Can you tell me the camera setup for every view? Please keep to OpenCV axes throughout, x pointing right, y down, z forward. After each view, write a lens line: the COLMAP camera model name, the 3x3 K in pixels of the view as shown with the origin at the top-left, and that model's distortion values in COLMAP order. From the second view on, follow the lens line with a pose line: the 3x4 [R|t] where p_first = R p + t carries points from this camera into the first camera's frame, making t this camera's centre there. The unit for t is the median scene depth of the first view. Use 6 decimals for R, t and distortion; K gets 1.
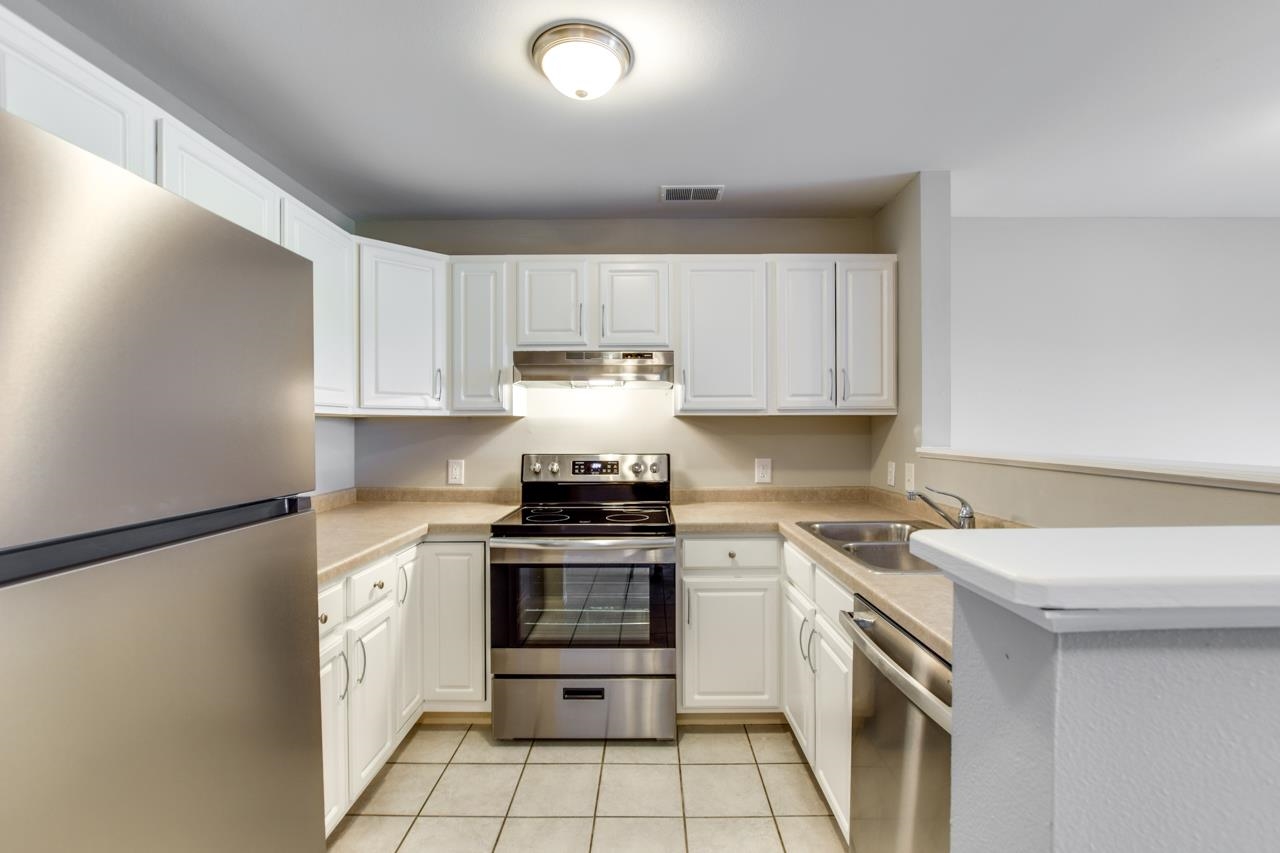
lens RADIAL K [[570.6, 0, 638.9], [0, 570.6, 429.8], [0, 0, 1]] dist [-0.026299, 0.006299]
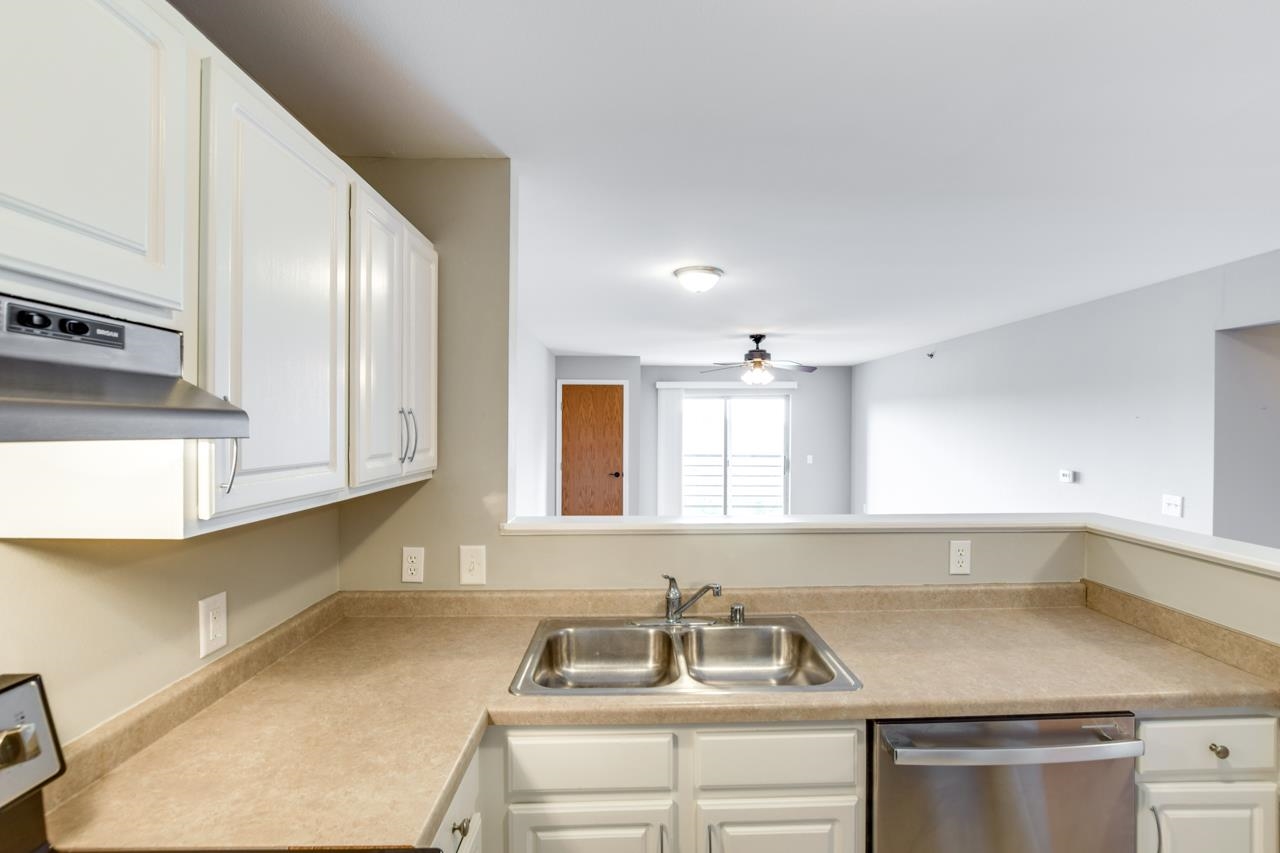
lens RADIAL K [[581.4, 0, 640.0], [0, 581.4, 426.5], [0, 0, 1]] dist [-0.027261, 0.007702]
pose [[-0.018996, 0.004606, 0.999809, -0.250329], [0.002661, 0.999986, -0.004557, -0.084076], [-0.999816, 0.002574, -0.019008, 0.748463]]
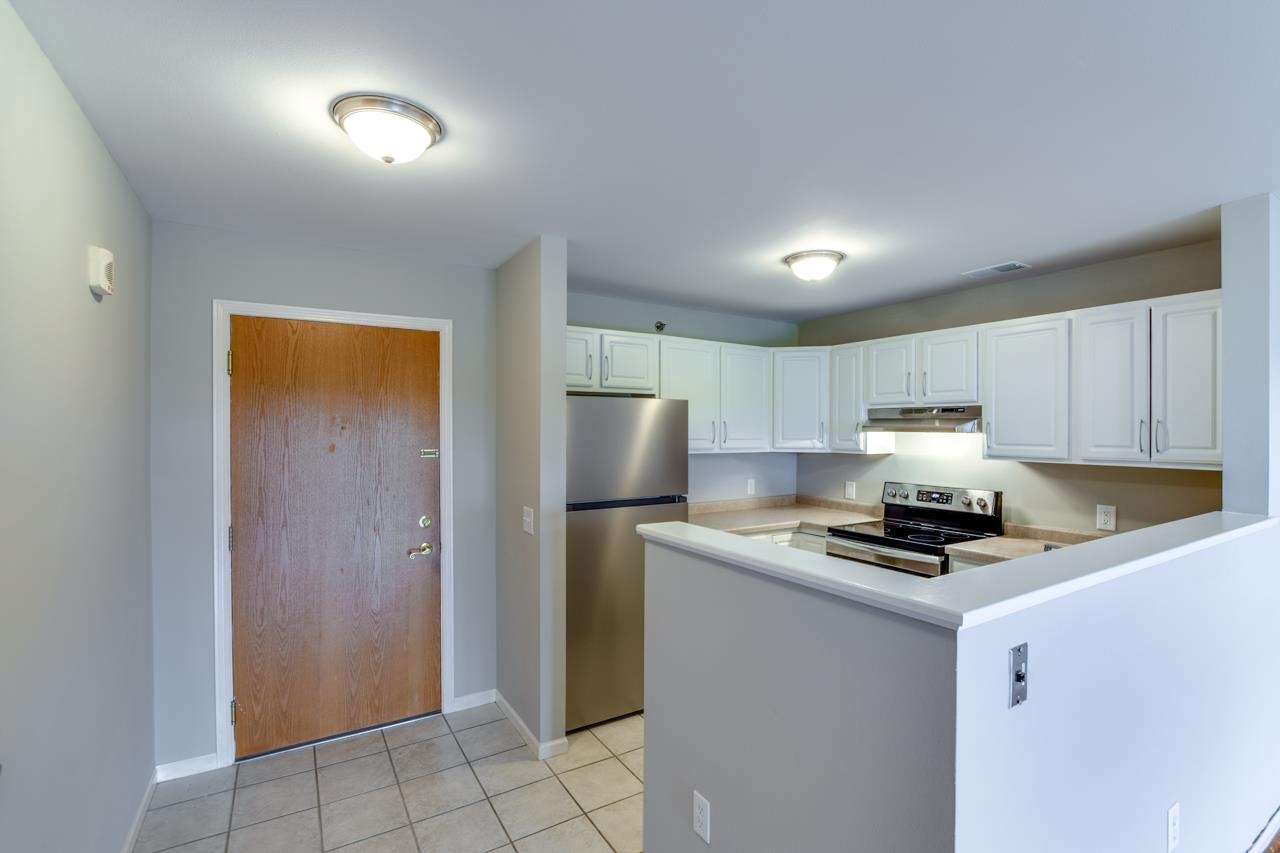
lens RADIAL K [[570.6, 0, 638.9], [0, 570.6, 429.8], [0, 0, 1]] dist [-0.026299, 0.006299]
pose [[0.527003, 0.004164, -0.849853, 0.681196], [-0.009429, 0.999955, -0.000947, -0.079666], [0.849811, 0.008512, 0.527018, -0.224590]]
